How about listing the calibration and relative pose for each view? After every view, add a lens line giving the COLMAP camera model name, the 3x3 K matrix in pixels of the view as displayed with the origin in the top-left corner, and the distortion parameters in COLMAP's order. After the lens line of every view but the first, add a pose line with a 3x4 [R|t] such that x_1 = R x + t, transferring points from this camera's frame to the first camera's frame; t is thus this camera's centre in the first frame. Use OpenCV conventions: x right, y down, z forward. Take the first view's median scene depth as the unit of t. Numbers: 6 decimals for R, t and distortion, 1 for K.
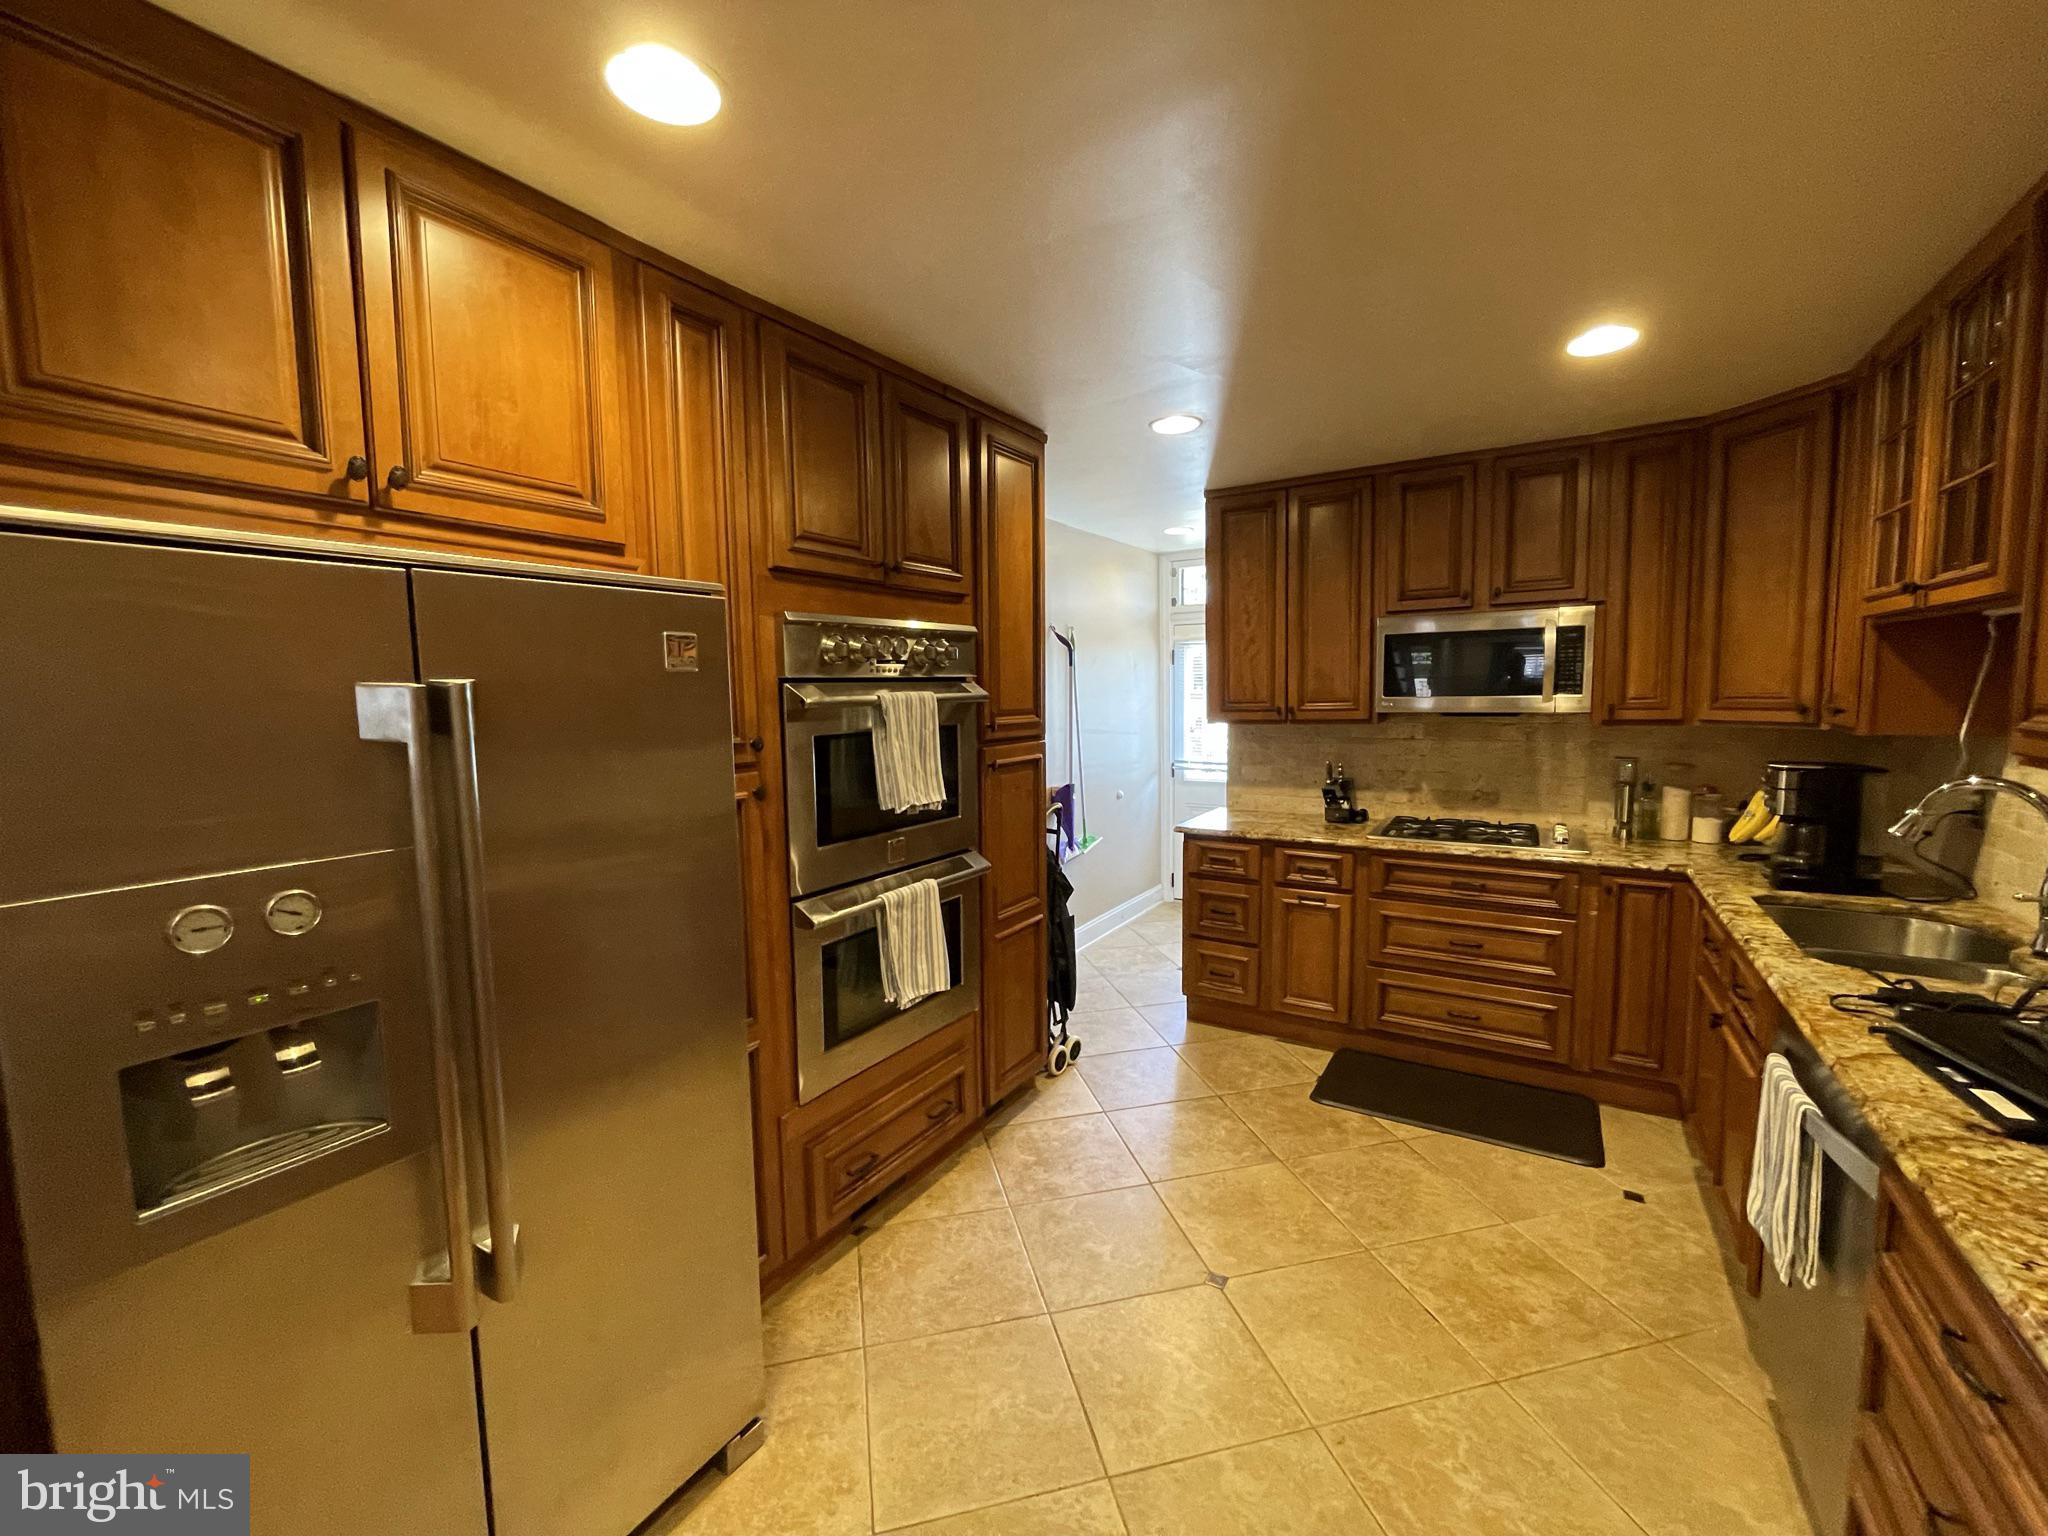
lens RADIAL K [[828.8, 0, 1023.8], [0, 828.8, 768.5], [0, 0, 1]] dist [-0.001593, -0.001442]
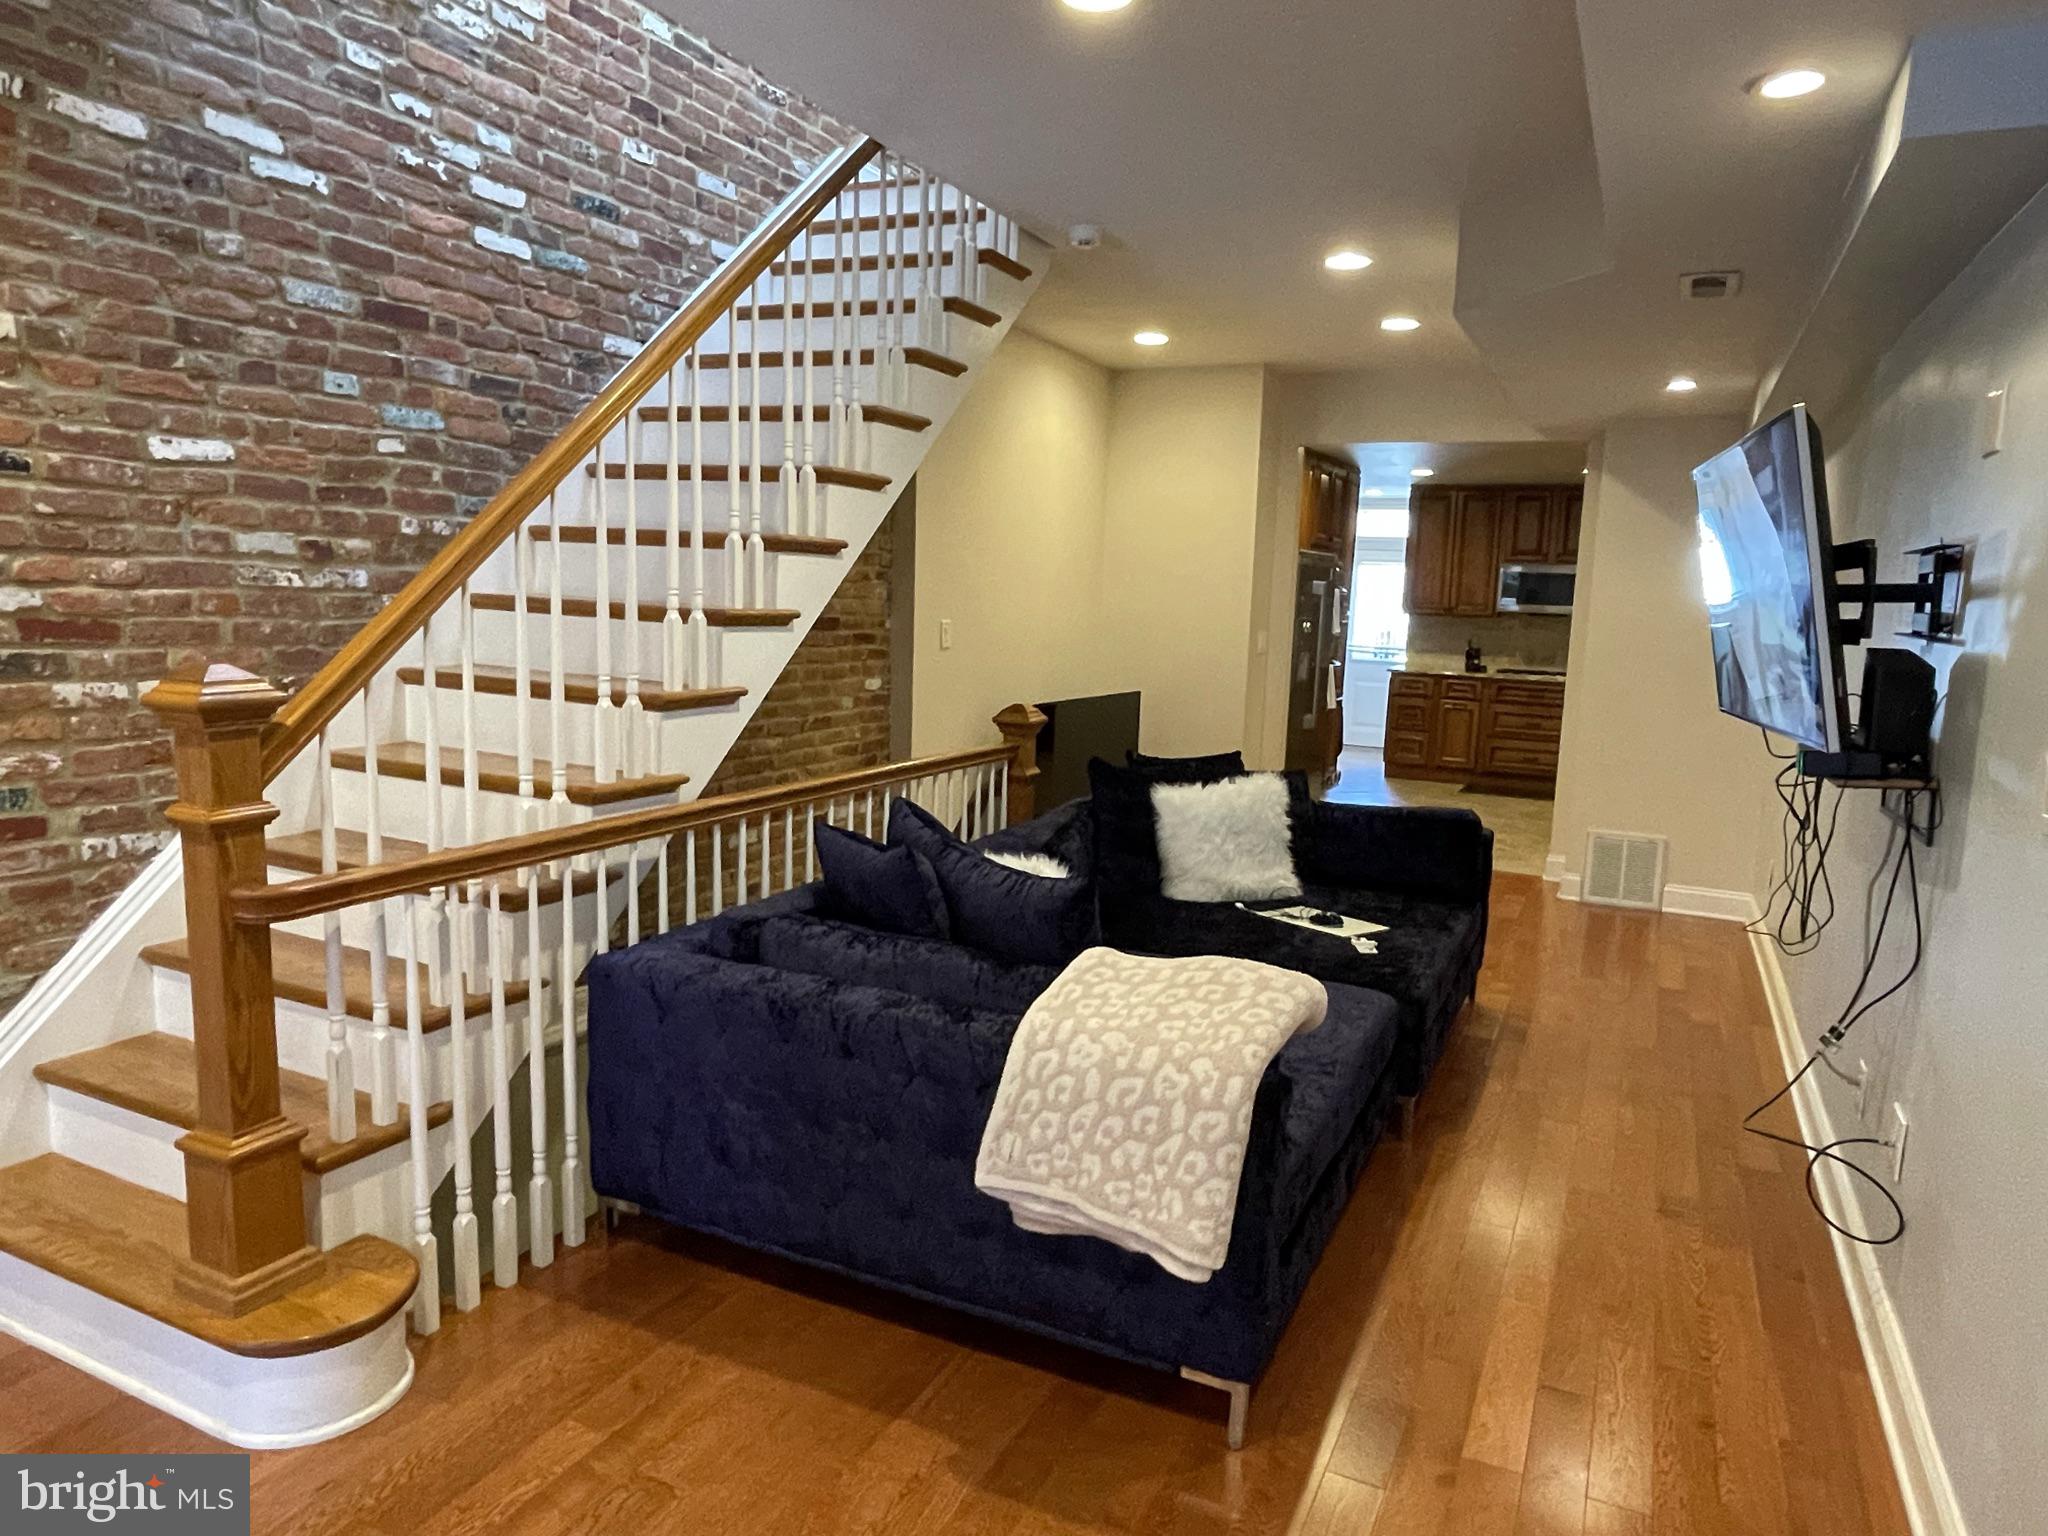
lens RADIAL K [[1294.5, 0, 1021.2], [0, 1294.5, 768.1], [0, 0, 1]] dist [0.001788, 0.000890]
pose [[0.993061, 0.041613, 0.109988, -1.205429], [-0.046366, 0.998082, 0.041013, 0.272338], [-0.108071, -0.045829, 0.993086, -2.303777]]
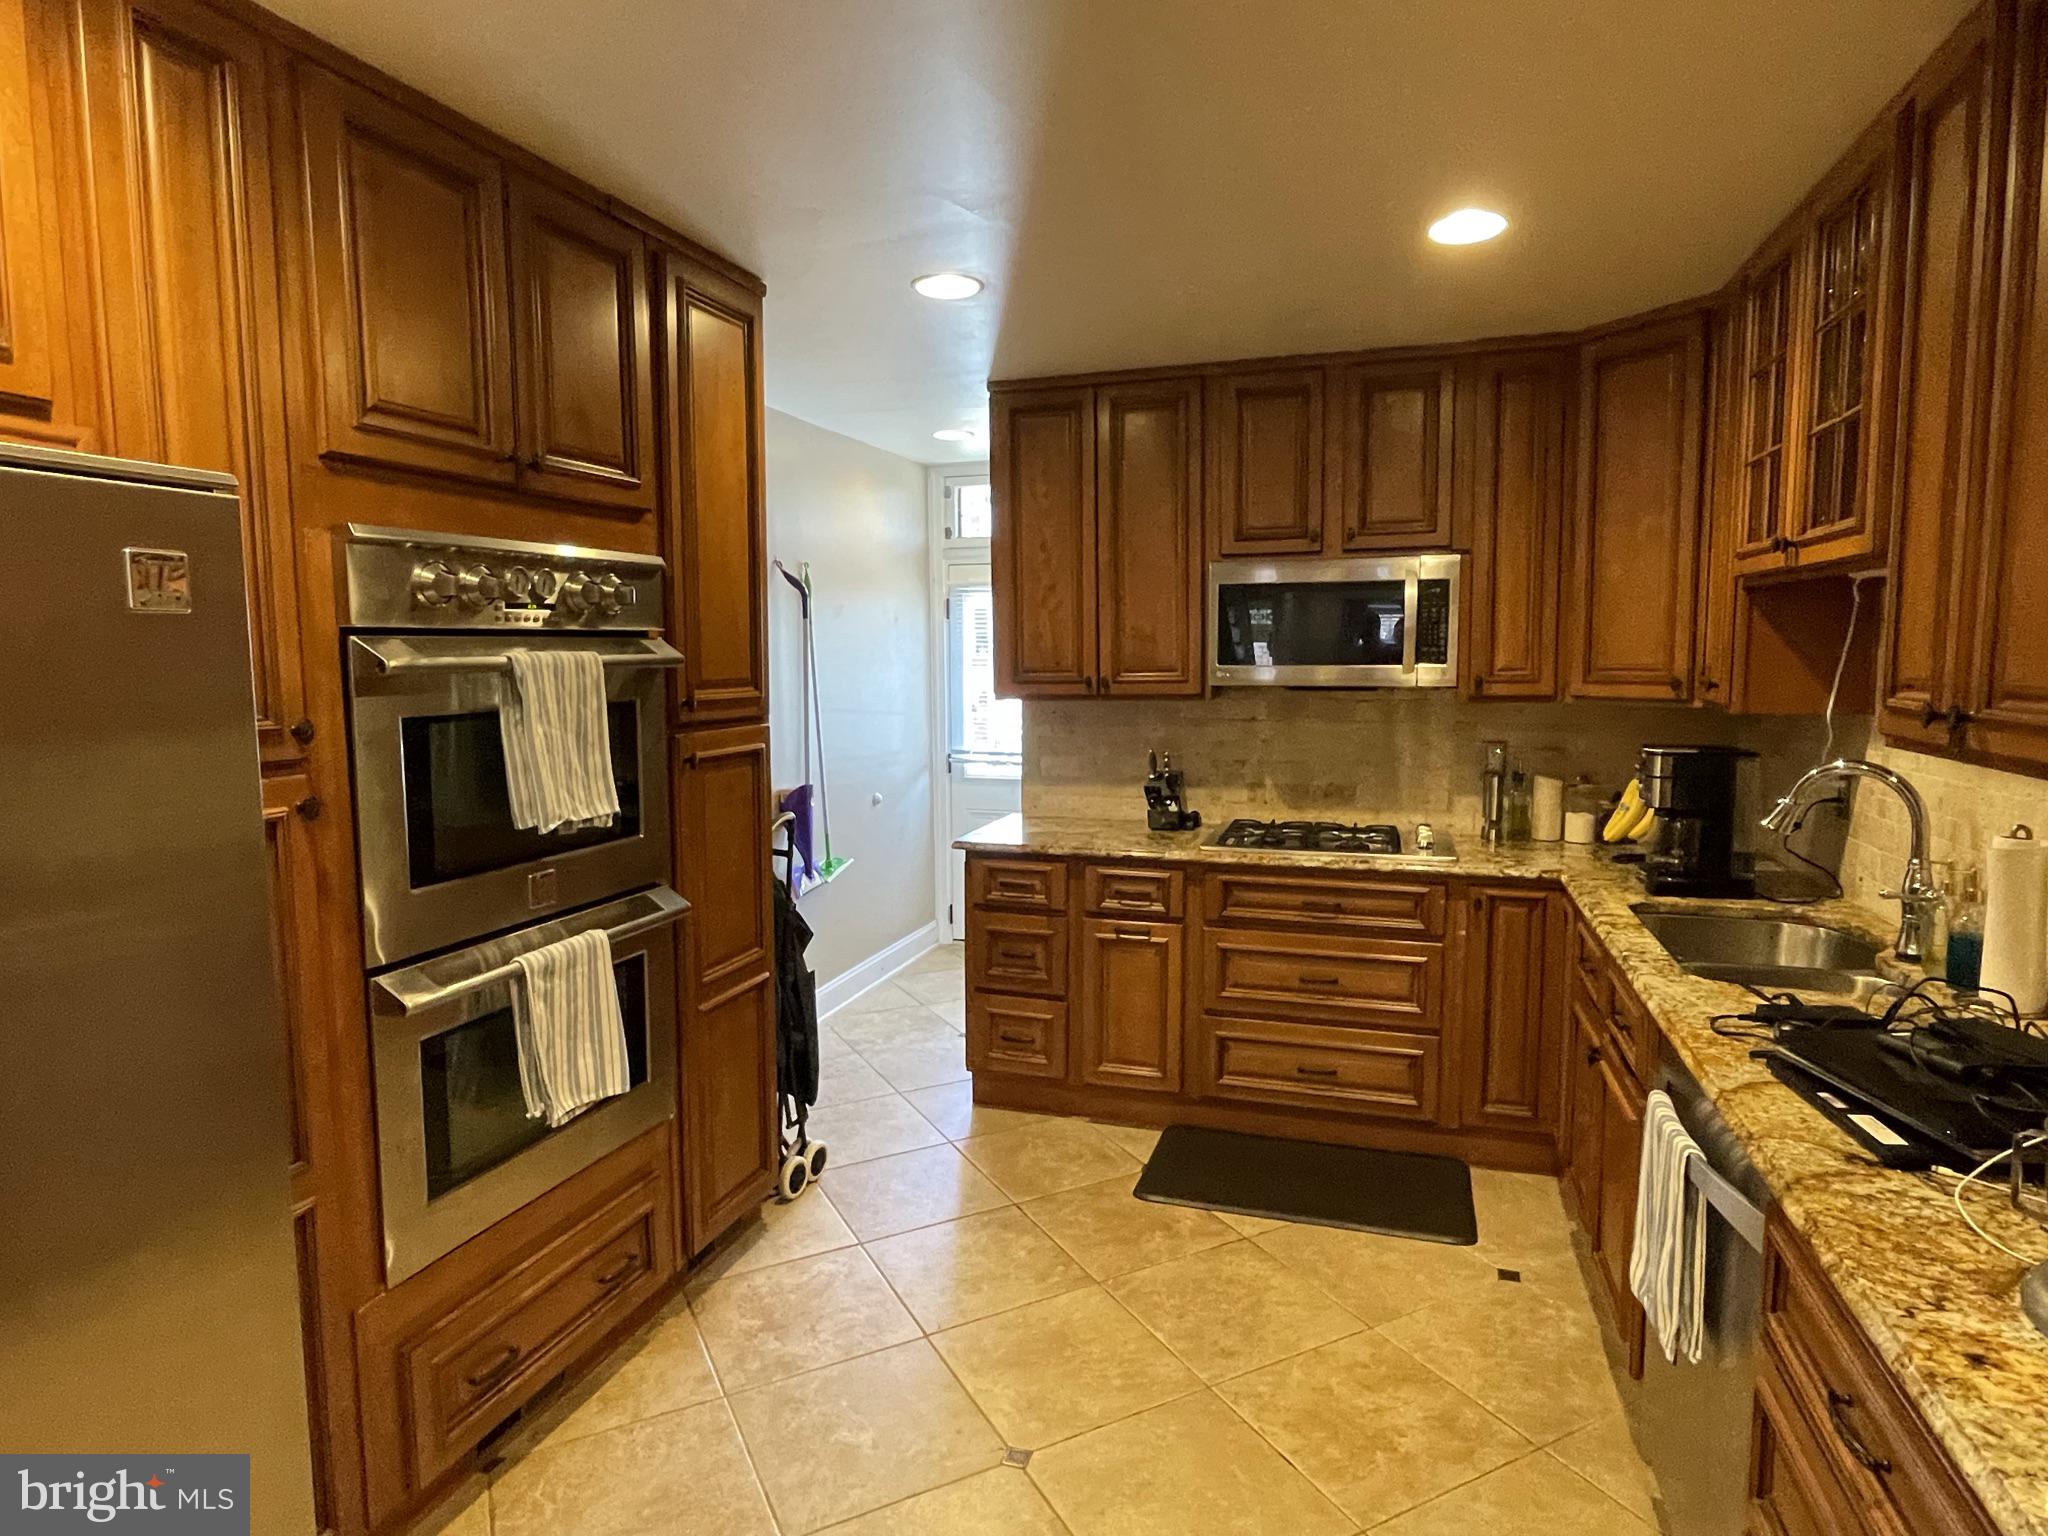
lens RADIAL K [[1144.7, 0, 1021.4], [0, 1144.7, 767.6], [0, 0, 1]] dist [-0.002525, -0.000375]
pose [[0.971022, -0.013078, 0.238632, 0.001981], [0.011888, 0.999909, 0.006426, -0.000321], [-0.238695, -0.003403, 0.971089, 0.012425]]
